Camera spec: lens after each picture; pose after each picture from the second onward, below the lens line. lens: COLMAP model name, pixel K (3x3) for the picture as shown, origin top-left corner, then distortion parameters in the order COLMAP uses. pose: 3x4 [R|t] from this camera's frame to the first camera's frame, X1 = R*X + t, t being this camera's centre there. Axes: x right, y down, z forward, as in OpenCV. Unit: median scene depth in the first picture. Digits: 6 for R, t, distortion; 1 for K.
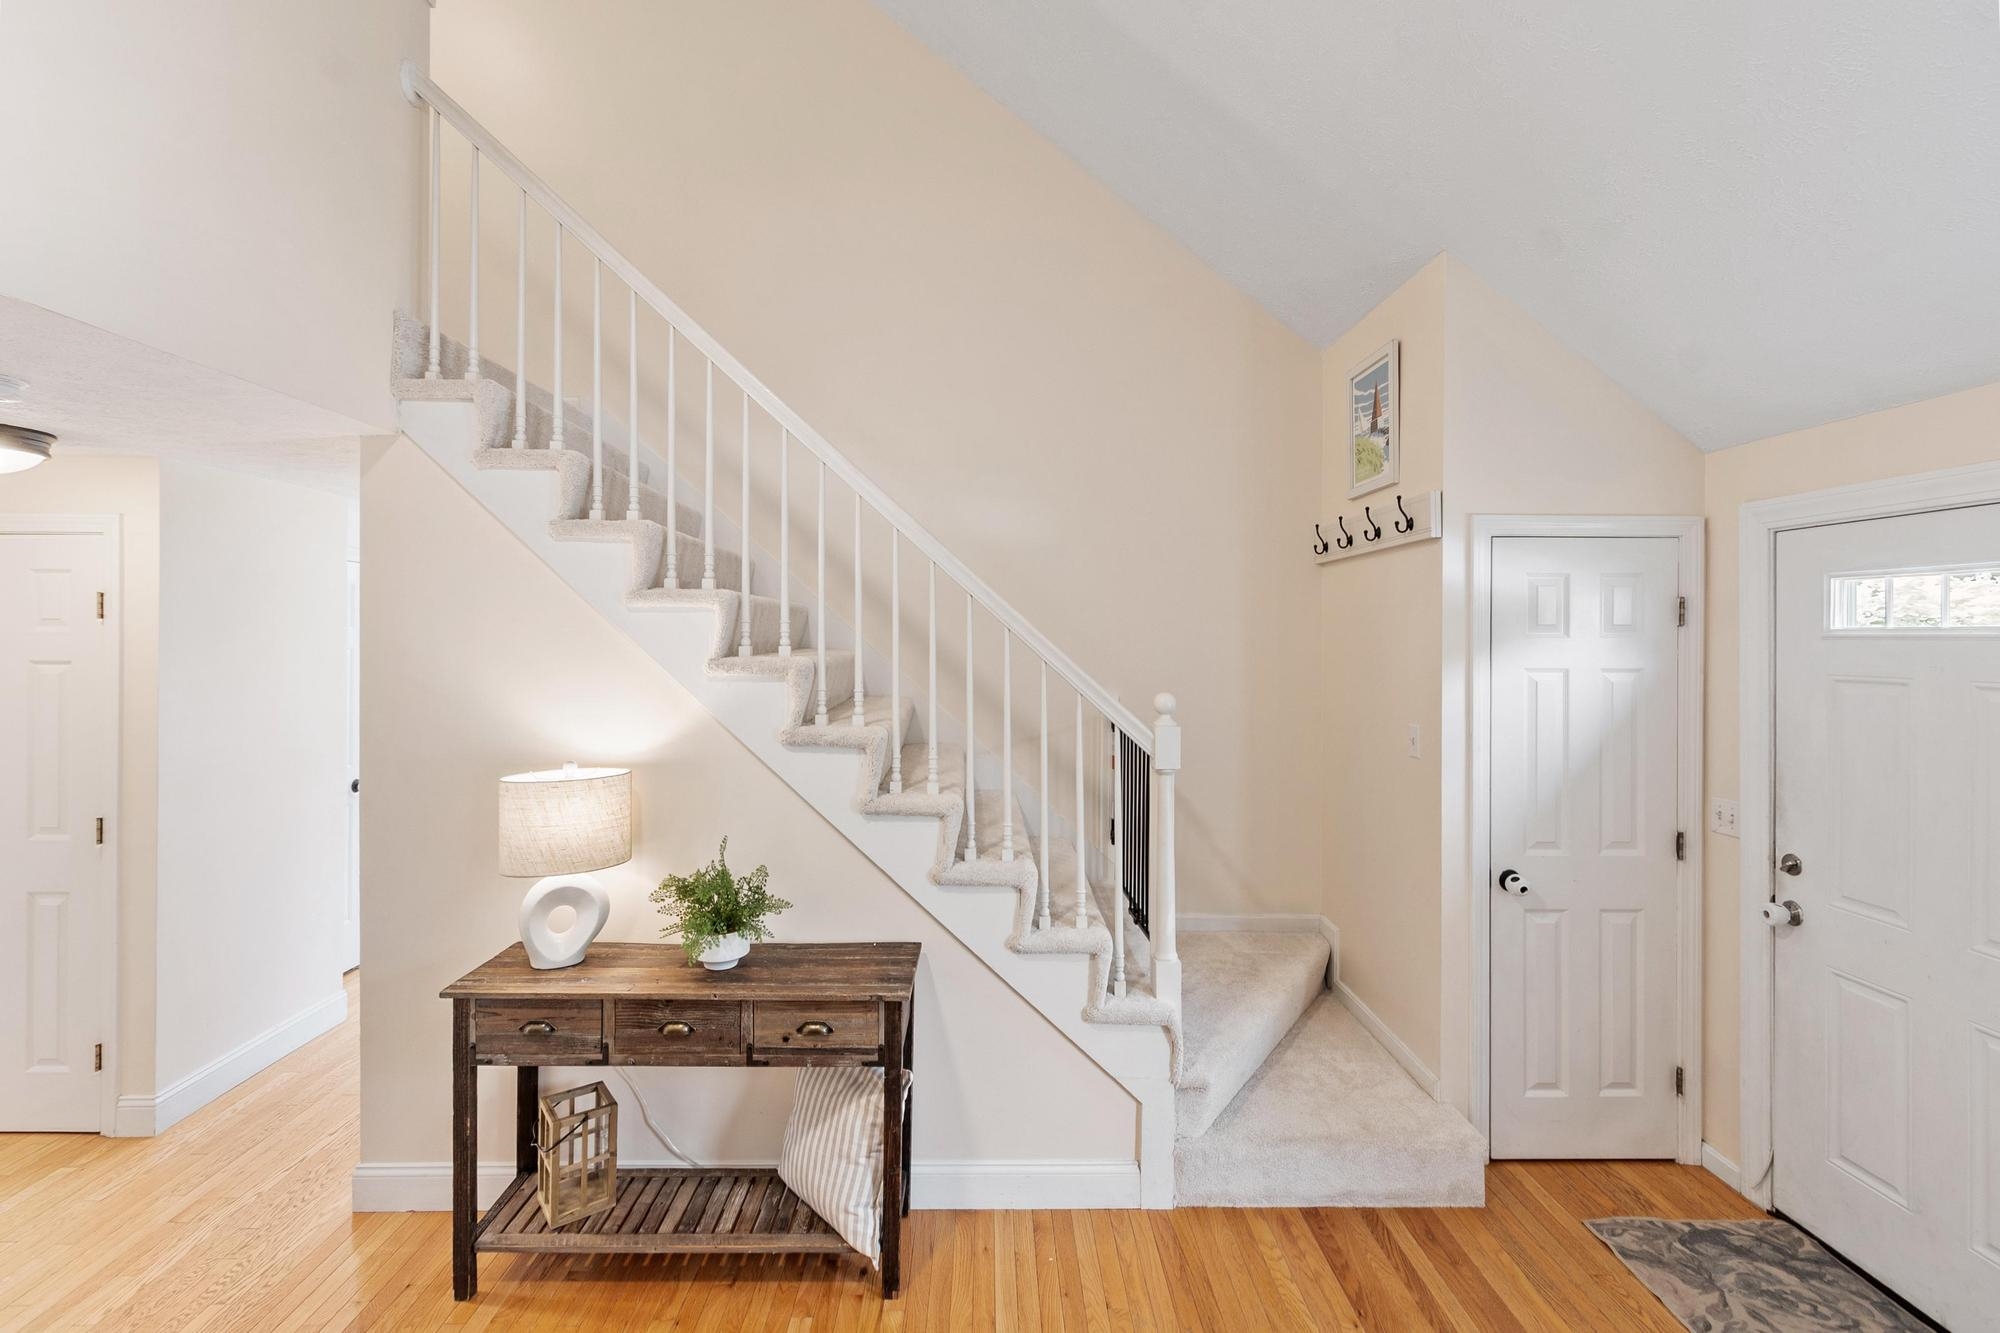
lens RADIAL K [[858.8, 0, 1005.9], [0, 858.8, 656.9], [0, 0, 1]] dist [0.001387, 0.000367]
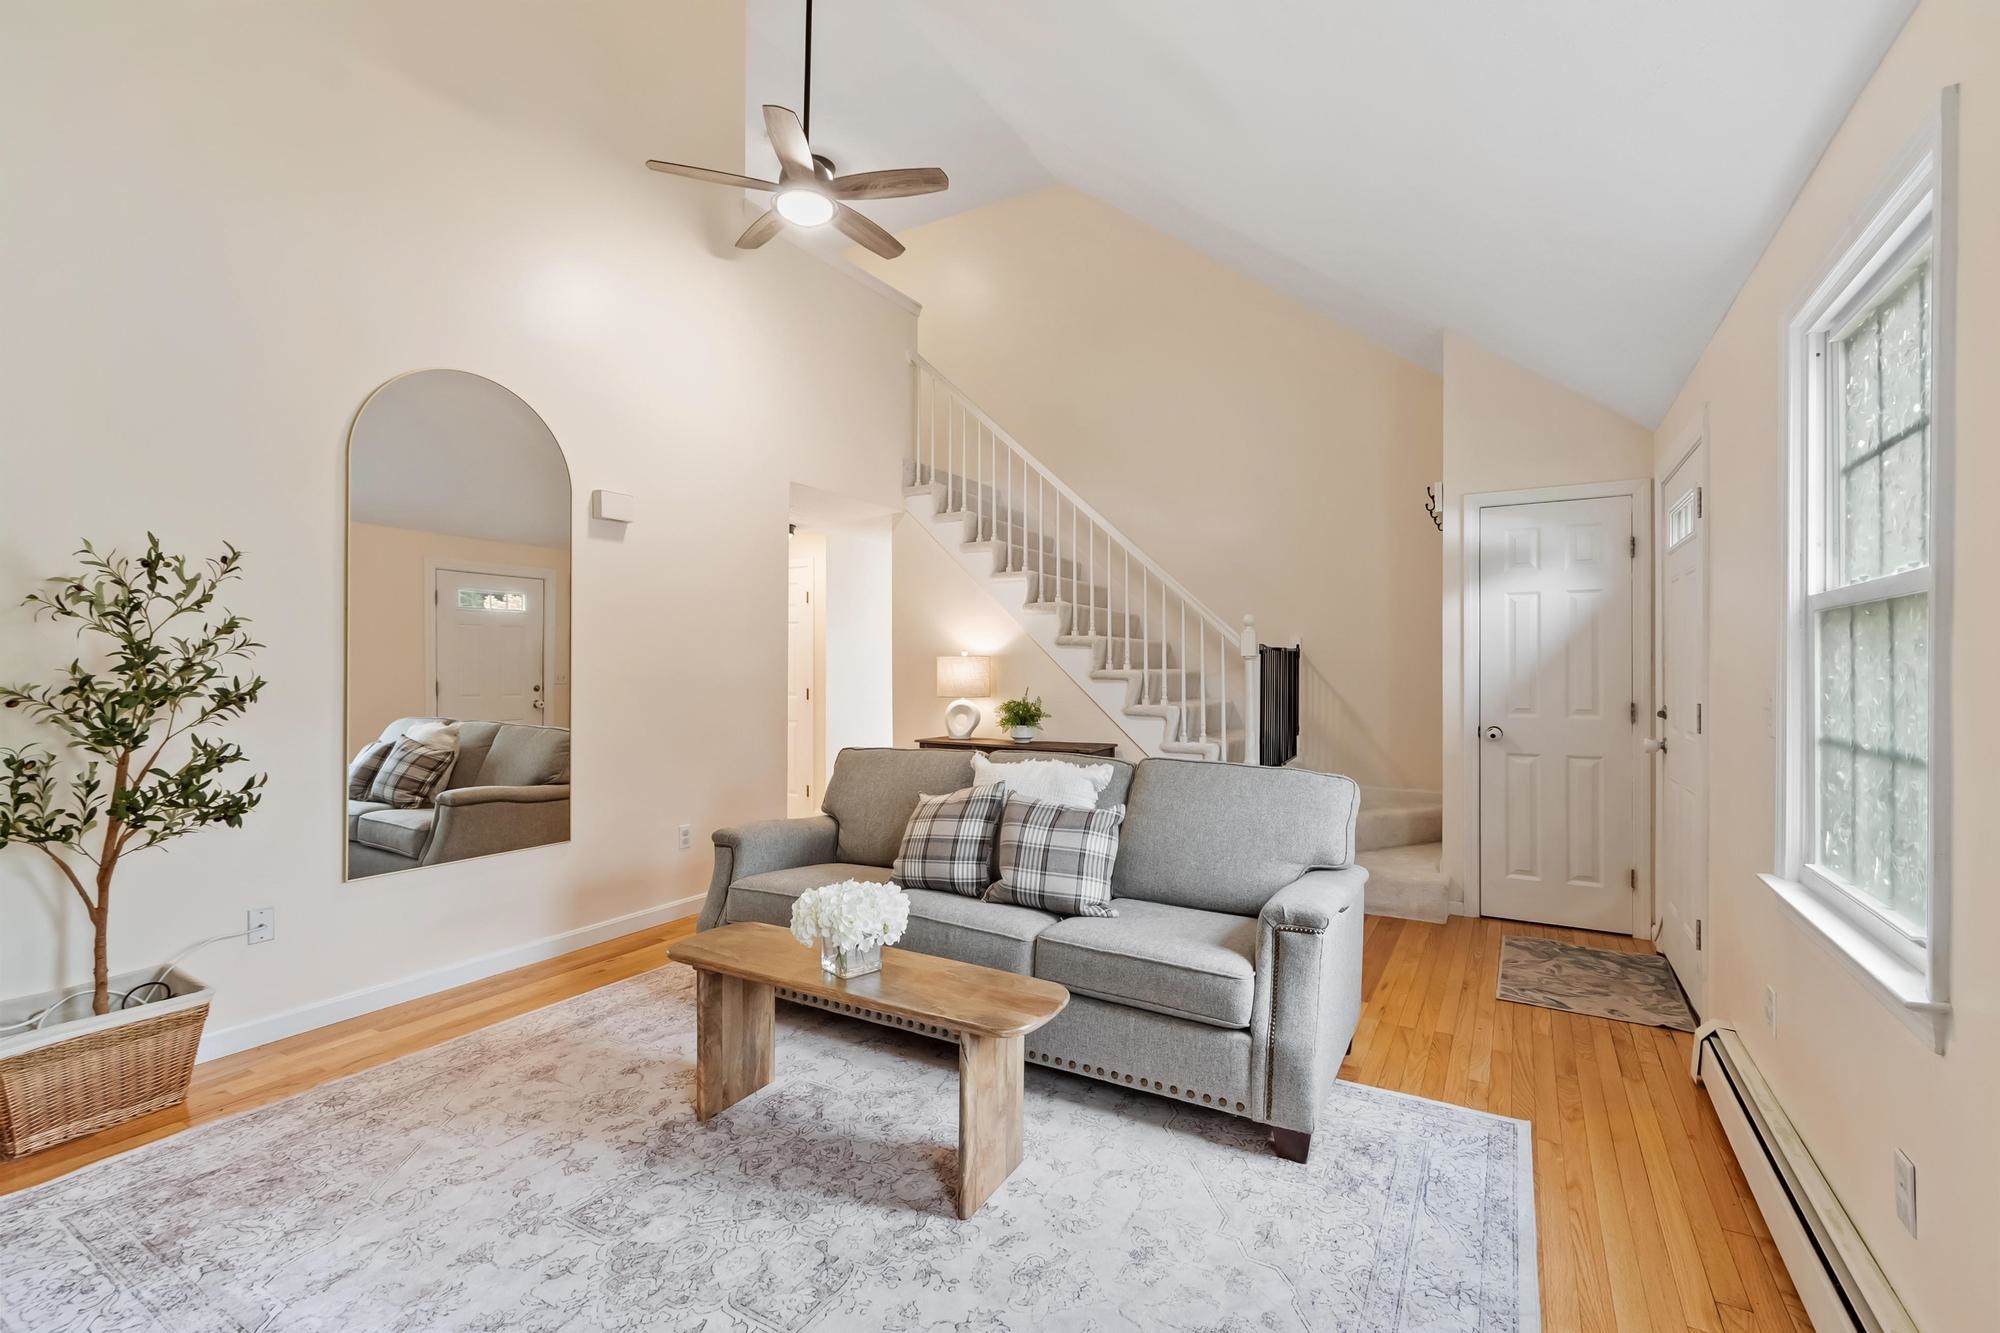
lens RADIAL K [[903.0, 0, 987.6], [0, 903.0, 656.5], [0, 0, 1]] dist [-0.000773, 0.000003]
pose [[0.849763, -0.011469, -0.527041, 0.721416], [-0.003227, 0.999631, -0.026955, 0.185354], [0.527155, 0.024606, 0.849413, -0.889198]]
